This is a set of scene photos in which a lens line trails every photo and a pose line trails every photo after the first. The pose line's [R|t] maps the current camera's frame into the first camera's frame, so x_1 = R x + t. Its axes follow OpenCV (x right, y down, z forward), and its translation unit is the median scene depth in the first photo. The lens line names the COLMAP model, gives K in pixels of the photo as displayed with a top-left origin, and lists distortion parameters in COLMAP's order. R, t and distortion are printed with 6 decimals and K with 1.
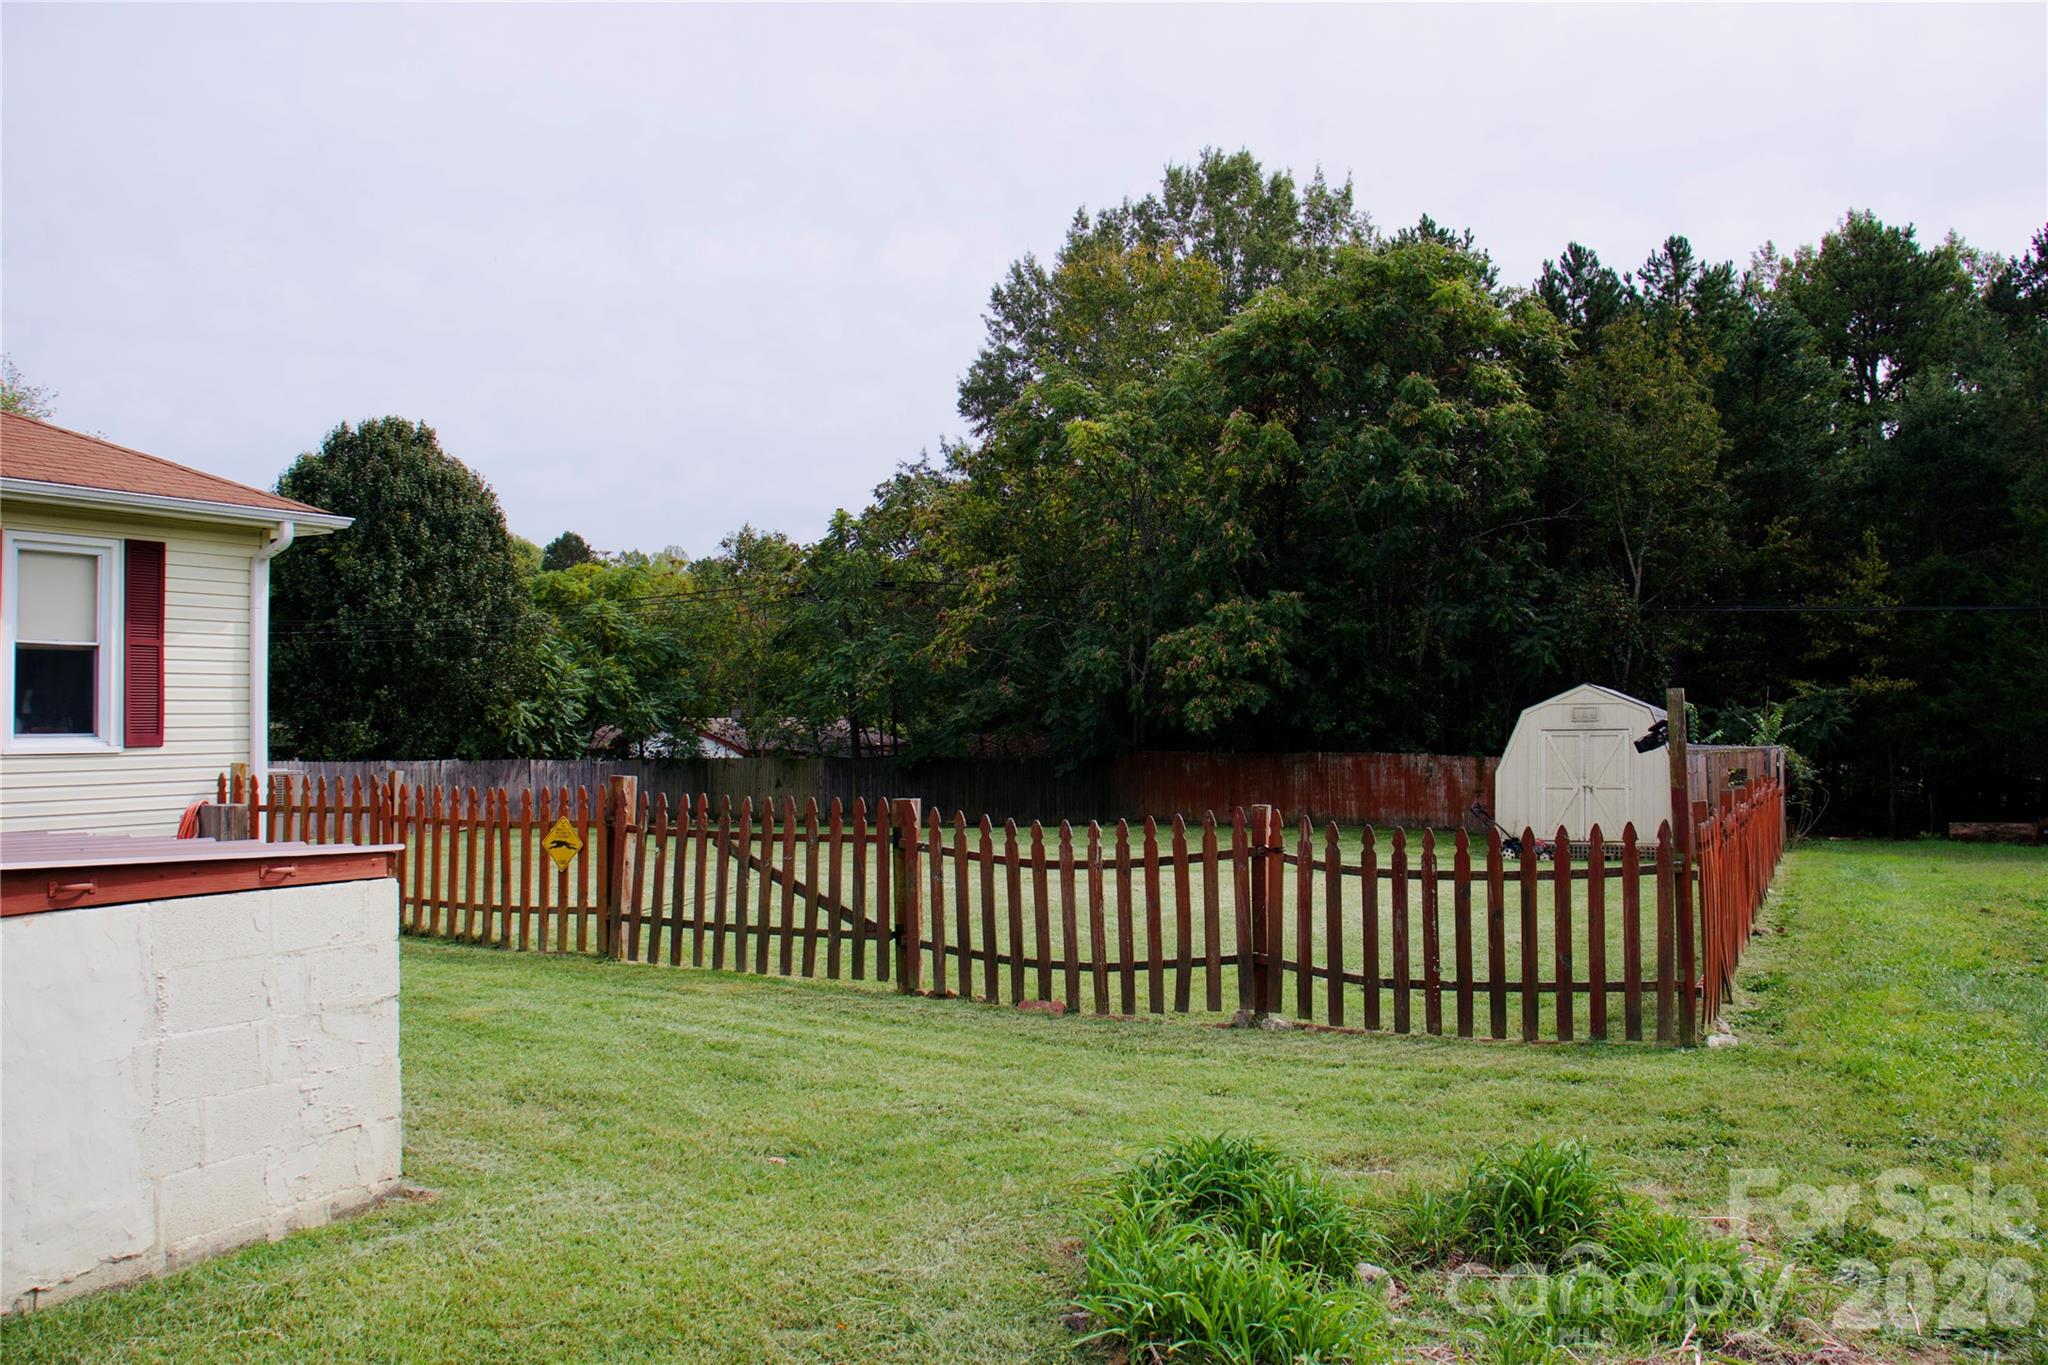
lens RADIAL K [[1701.3, 0, 1024.0], [0, 1701.3, 682.5], [0, 0, 1]] dist [-0.153699, 0.183921]
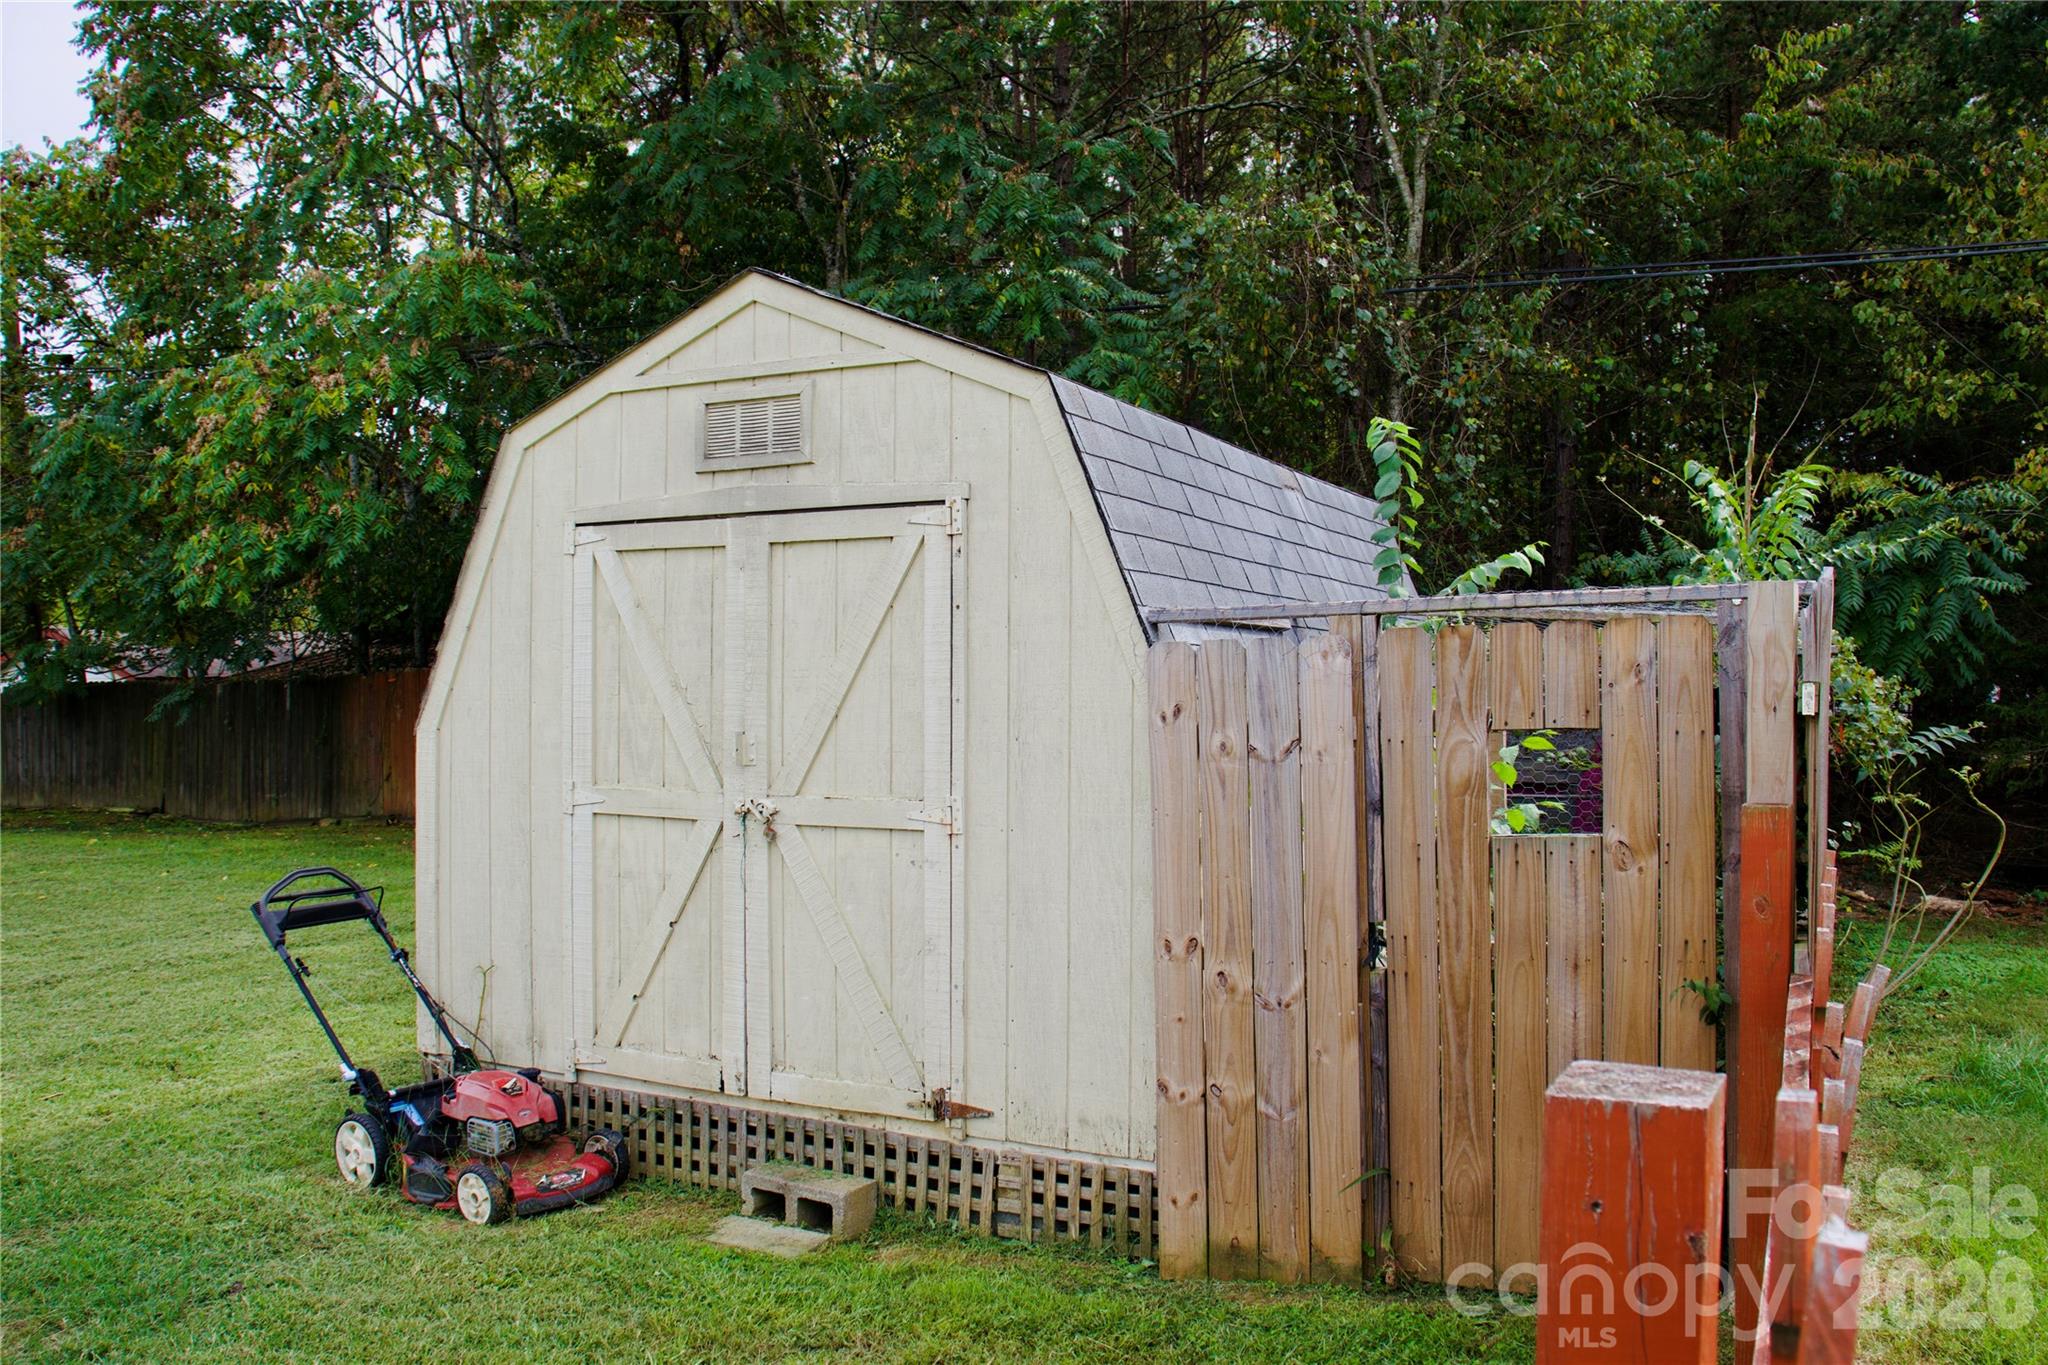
lens RADIAL K [[1701.3, 0, 1024.0], [0, 1701.3, 682.5], [0, 0, 1]] dist [-0.153699, 0.183921]
pose [[0.999989, -0.003609, -0.002895, 0.360809], [0.003721, 0.999204, 0.039729, 0.039101], [0.002749, -0.039739, 0.999206, 0.796790]]
